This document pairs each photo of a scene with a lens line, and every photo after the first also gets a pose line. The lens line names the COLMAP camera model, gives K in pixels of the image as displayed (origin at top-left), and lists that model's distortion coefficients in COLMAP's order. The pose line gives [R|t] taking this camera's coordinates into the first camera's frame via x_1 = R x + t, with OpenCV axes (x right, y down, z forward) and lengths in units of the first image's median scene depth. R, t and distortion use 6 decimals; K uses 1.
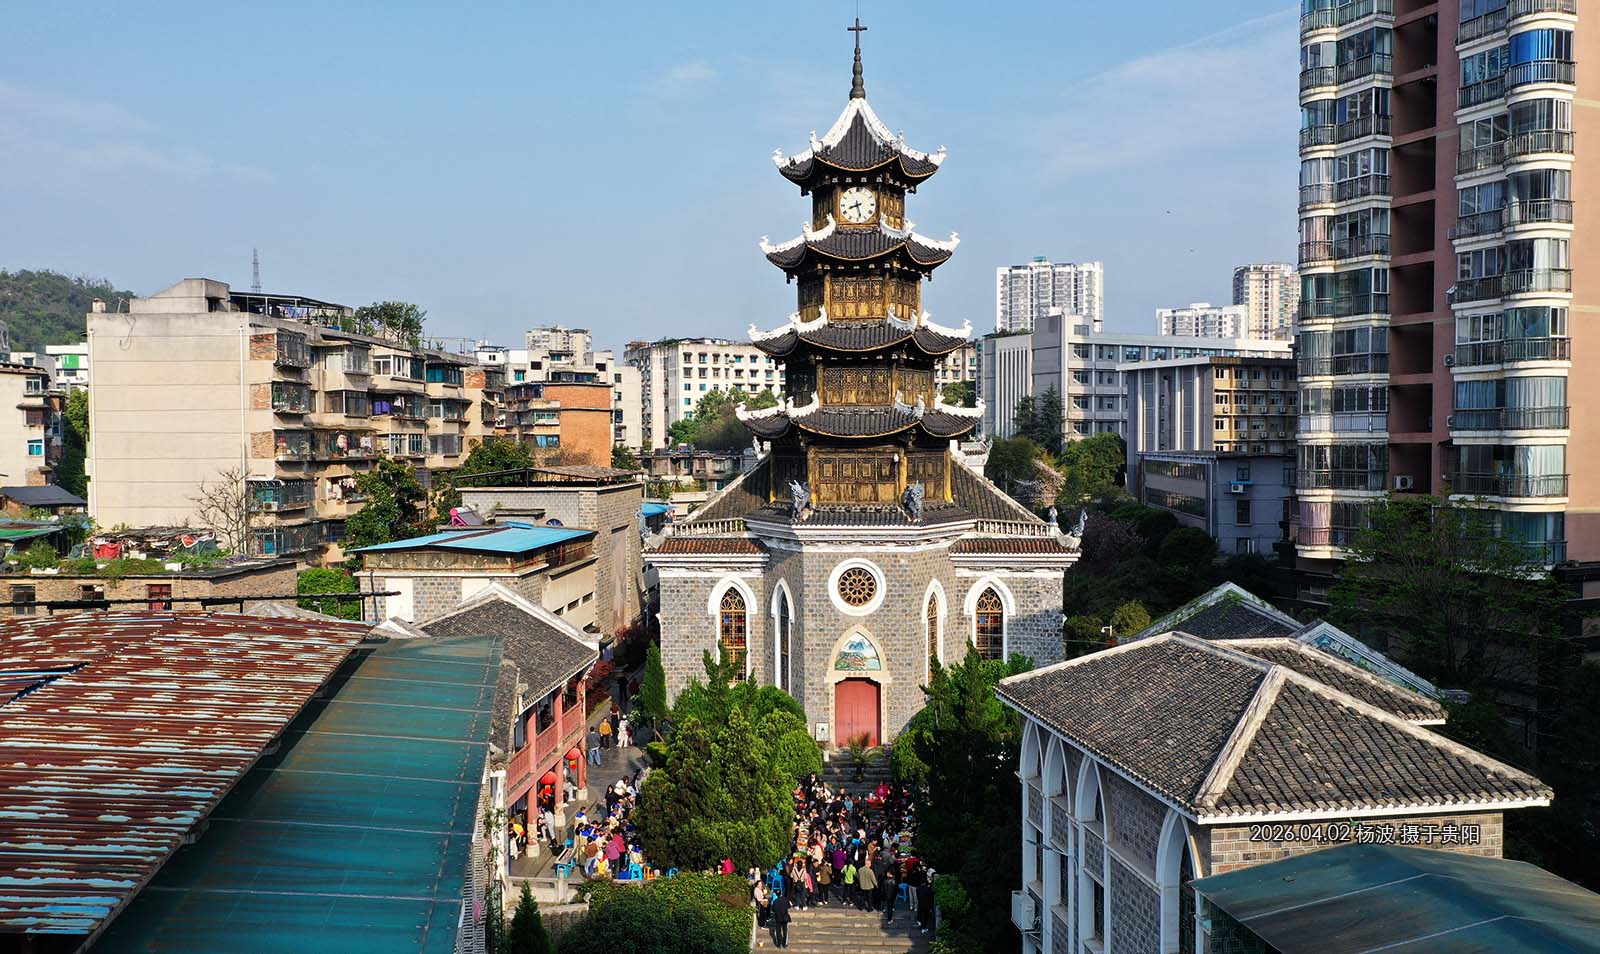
lens RADIAL K [[1276.5, 0, 797.9], [0, 1276.5, 474.9], [0, 0, 1]] dist [0.000417, -0.000045]
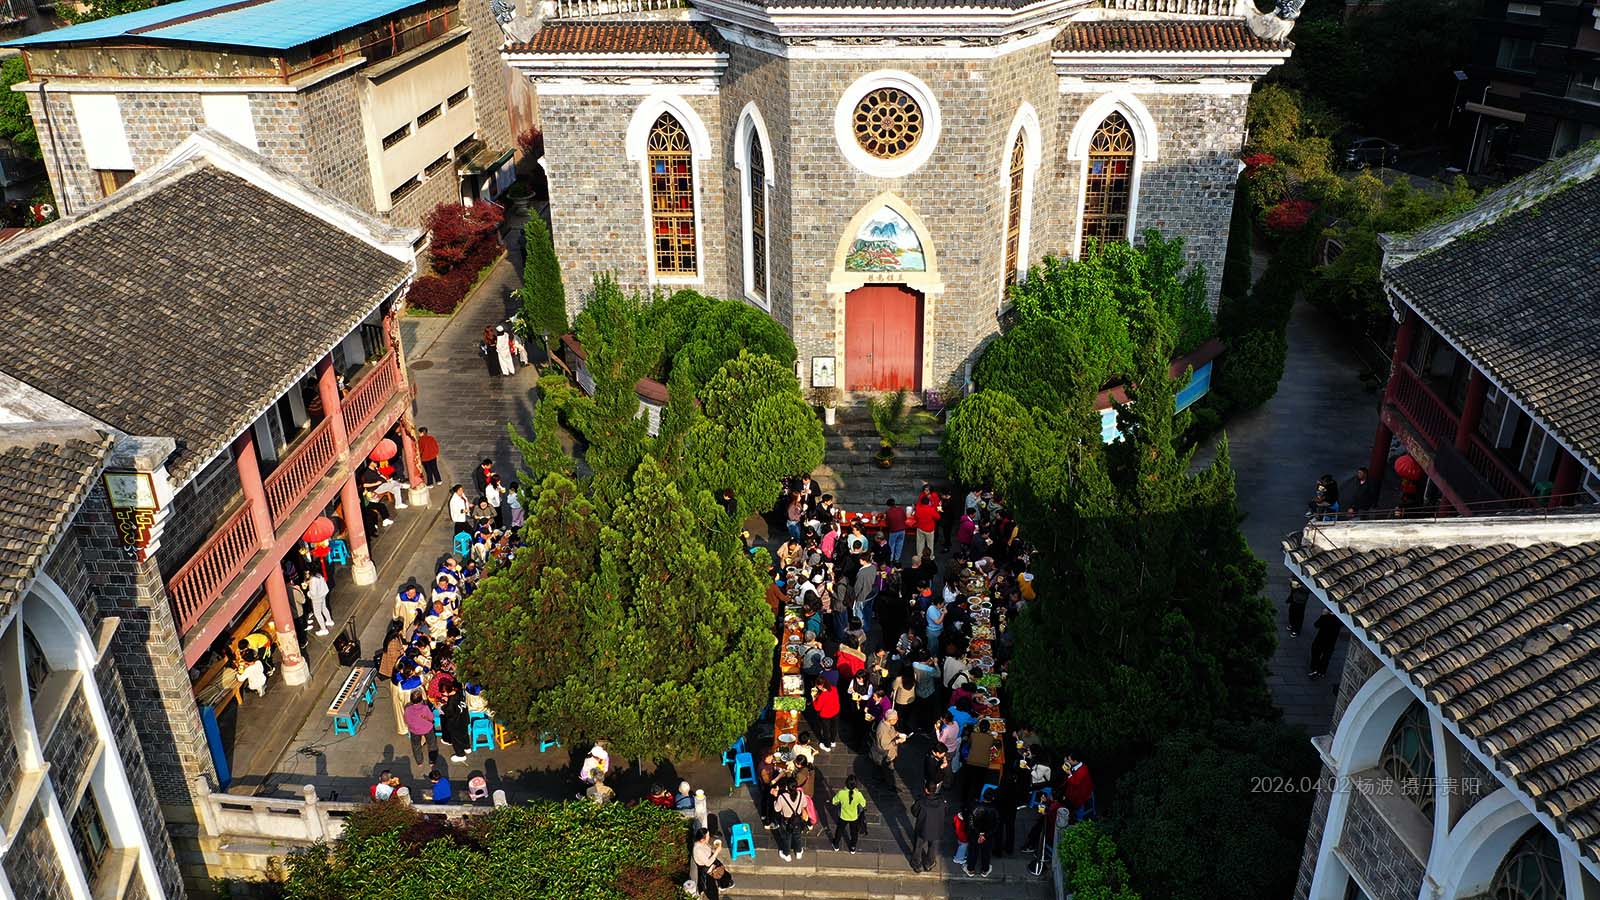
lens RADIAL K [[1259.5, 0, 800.2], [0, 1259.5, 450.8], [0, 0, 1]] dist [0.003993, 0.000667]
pose [[0.999933, -0.009442, 0.006625, 0.003783], [0.005772, 0.906882, 0.421345, -0.012621], [-0.009987, -0.421279, 0.906876, 0.434132]]
